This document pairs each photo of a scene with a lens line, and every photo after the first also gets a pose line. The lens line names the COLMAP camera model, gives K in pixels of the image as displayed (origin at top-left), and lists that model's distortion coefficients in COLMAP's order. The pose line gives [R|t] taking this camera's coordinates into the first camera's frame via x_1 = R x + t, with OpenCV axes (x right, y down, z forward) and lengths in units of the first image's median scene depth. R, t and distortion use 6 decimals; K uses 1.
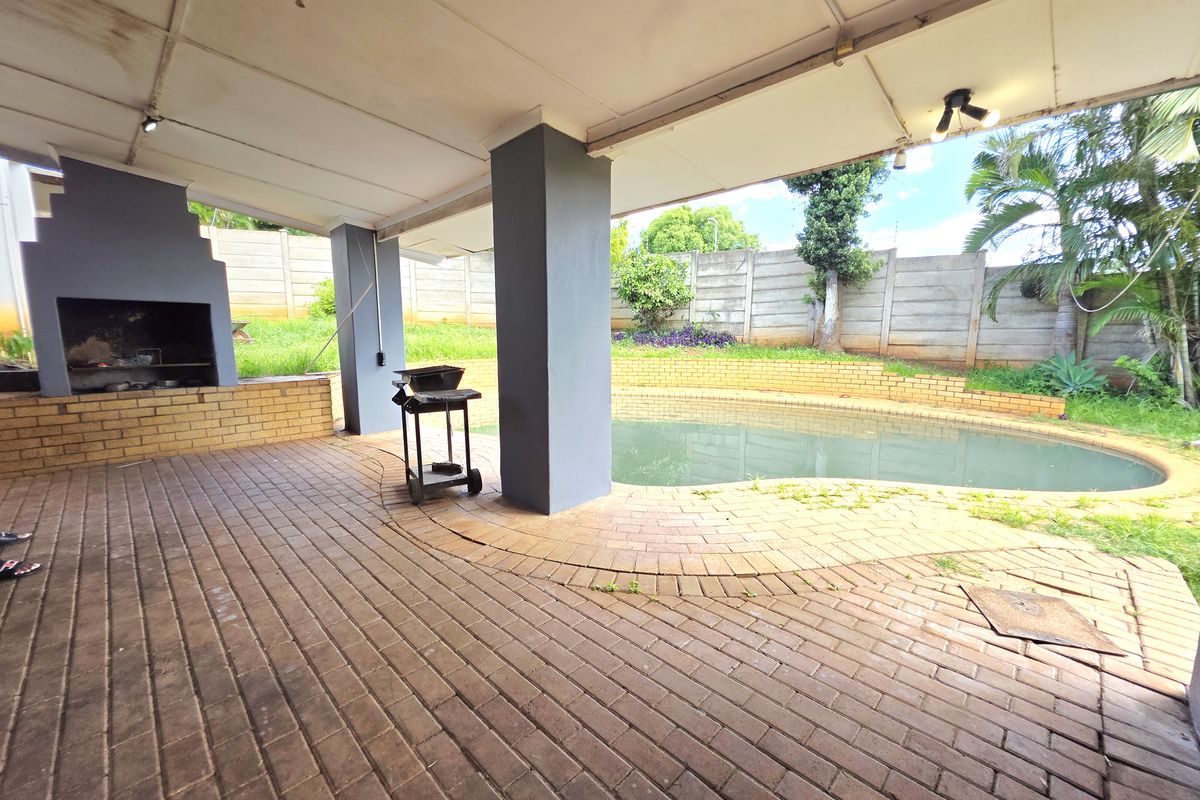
lens RADIAL K [[482.4, 0, 599.7], [0, 482.4, 401.2], [0, 0, 1]] dist [-0.000180, 0.000152]
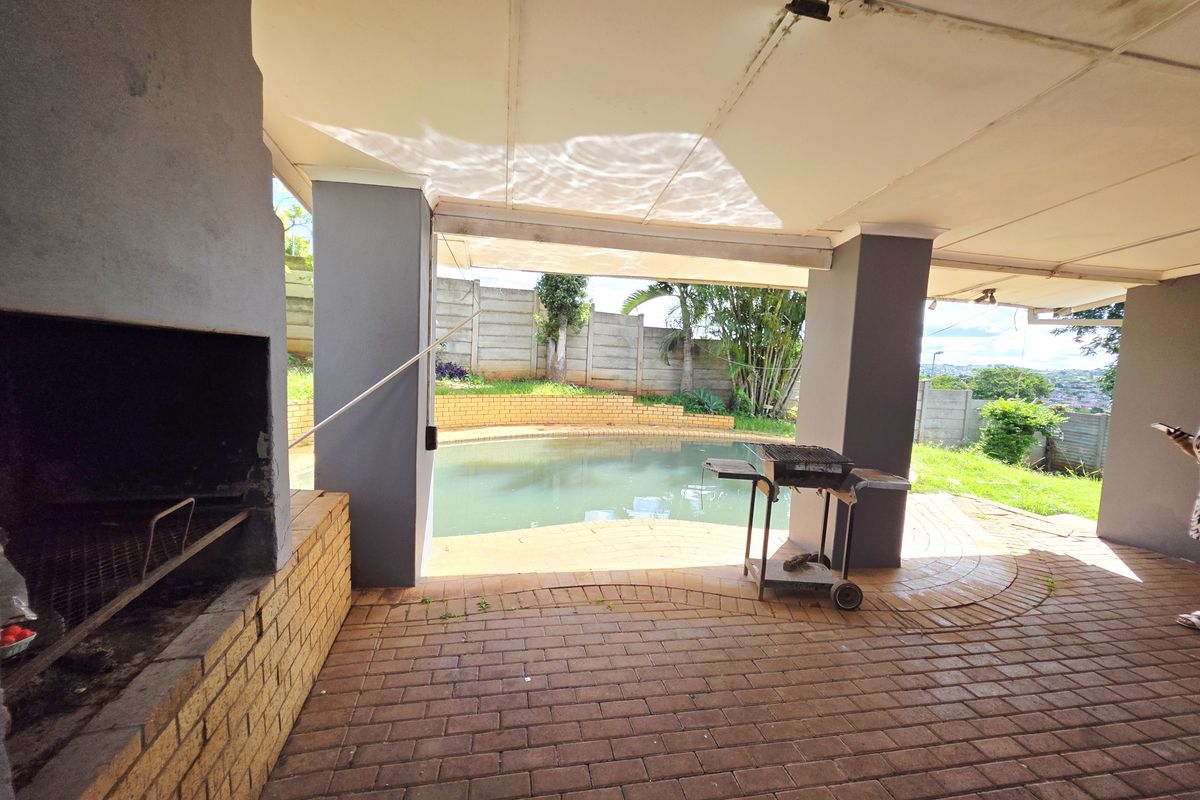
lens RADIAL K [[482.4, 0, 599.8], [0, 482.4, 400.2], [0, 0, 1]] dist [-0.000180, 0.000152]
pose [[0.560894, -0.041295, 0.826857, -0.450352], [0.069399, 0.997585, 0.002745, -0.065962], [-0.824973, 0.055843, 0.562406, 0.290431]]
